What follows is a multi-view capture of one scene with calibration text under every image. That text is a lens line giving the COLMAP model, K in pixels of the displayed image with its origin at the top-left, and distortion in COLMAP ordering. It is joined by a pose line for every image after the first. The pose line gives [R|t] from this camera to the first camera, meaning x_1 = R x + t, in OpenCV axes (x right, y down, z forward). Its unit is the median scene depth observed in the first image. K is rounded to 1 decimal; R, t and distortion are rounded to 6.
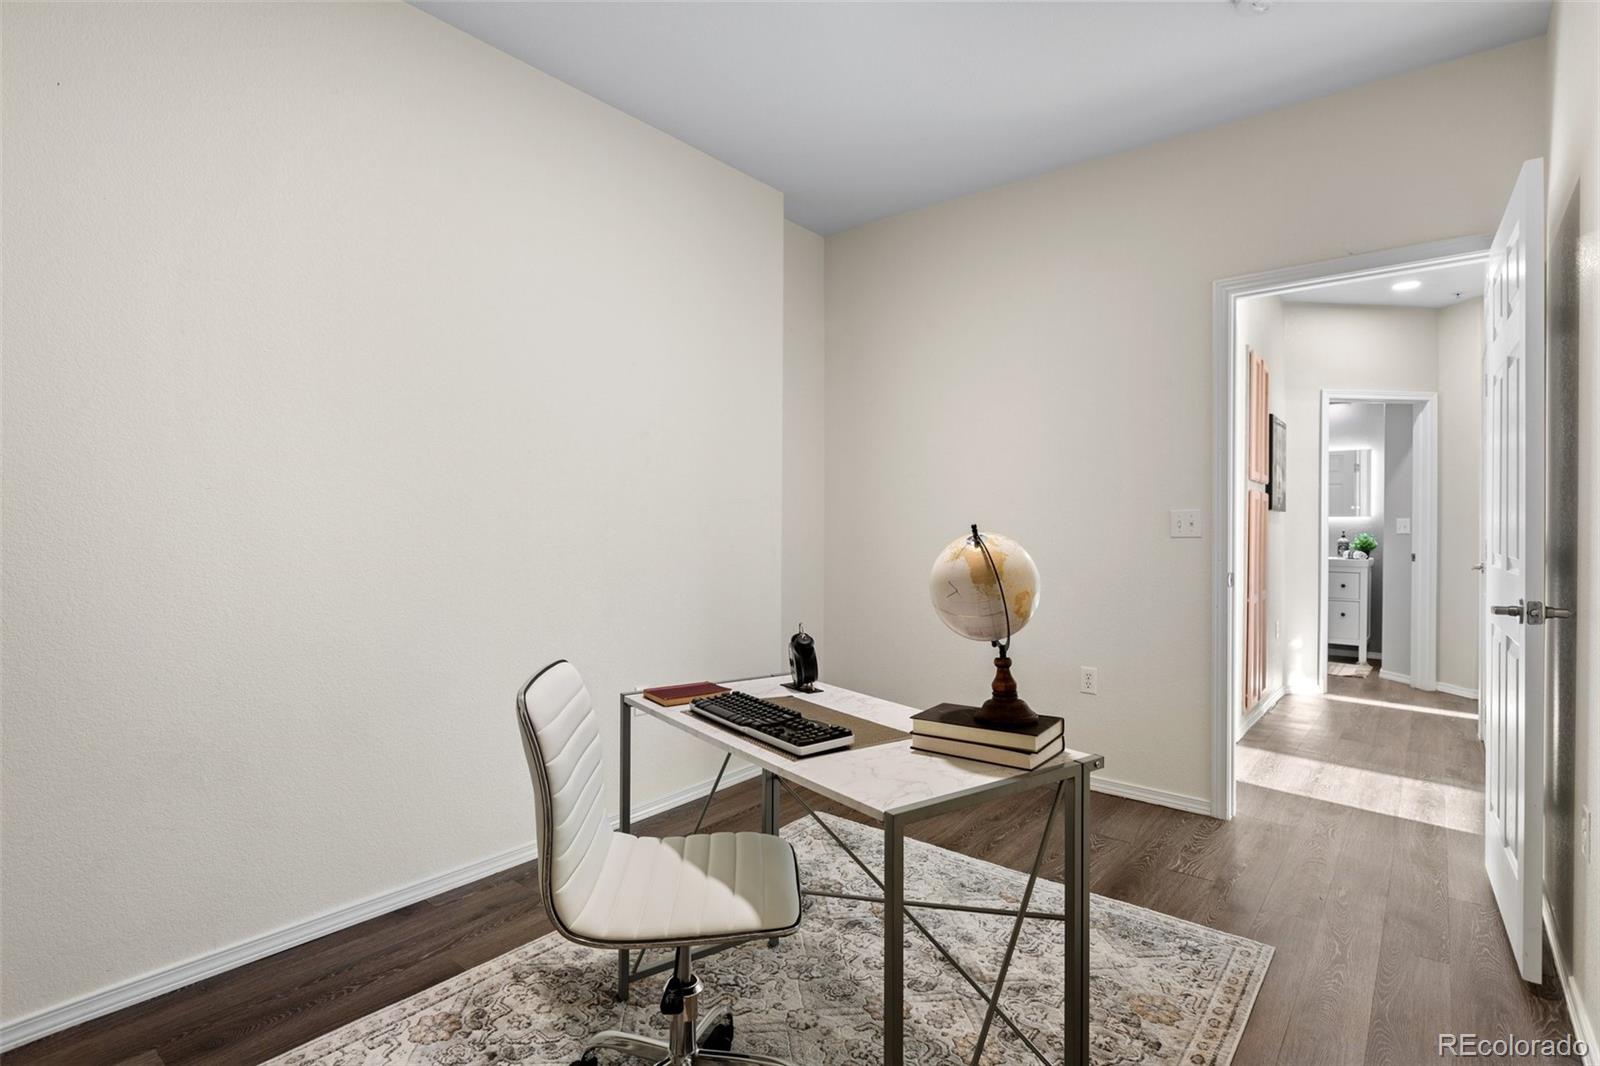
lens RADIAL K [[815.2, 0, 794.6], [0, 815.2, 534.9], [0, 0, 1]] dist [-0.006234, -0.000861]
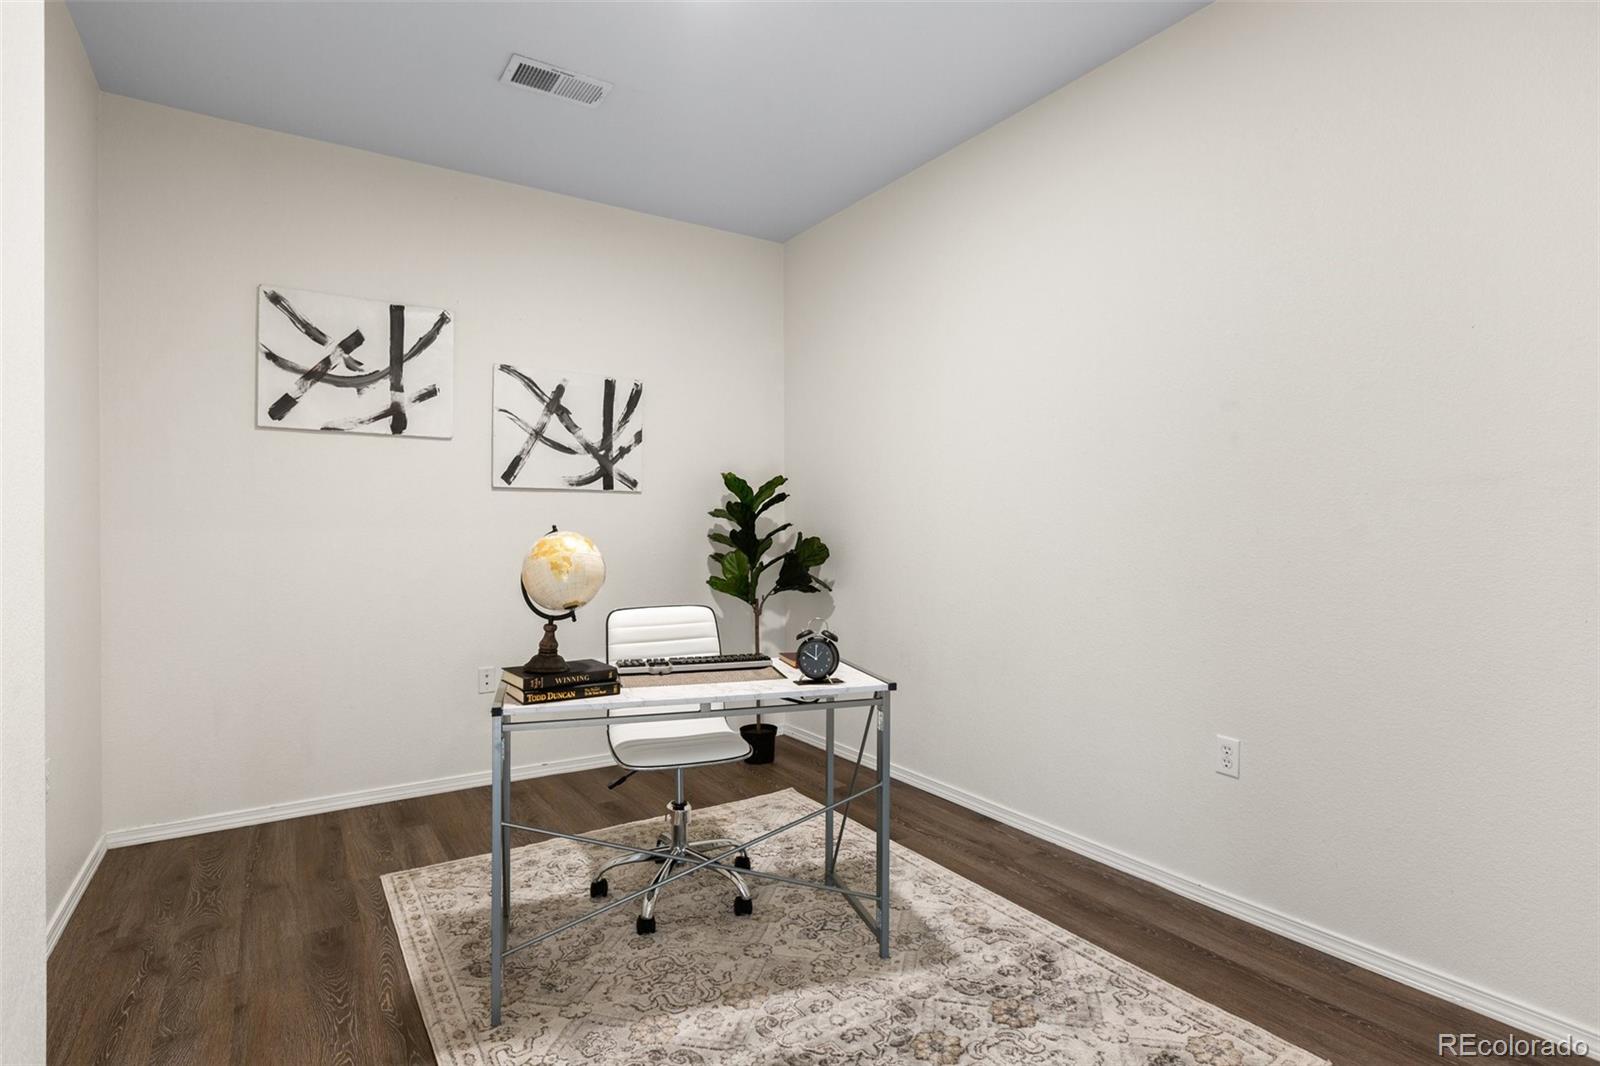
lens RADIAL K [[815.2, 0, 795.0], [0, 815.2, 526.4], [0, 0, 1]] dist [-0.006234, -0.000861]
pose [[-0.333433, -0.008011, -0.942740, 0.924084], [-0.015445, 0.999876, -0.003033, -0.001640], [0.942647, 0.013550, -0.333515, 1.218888]]
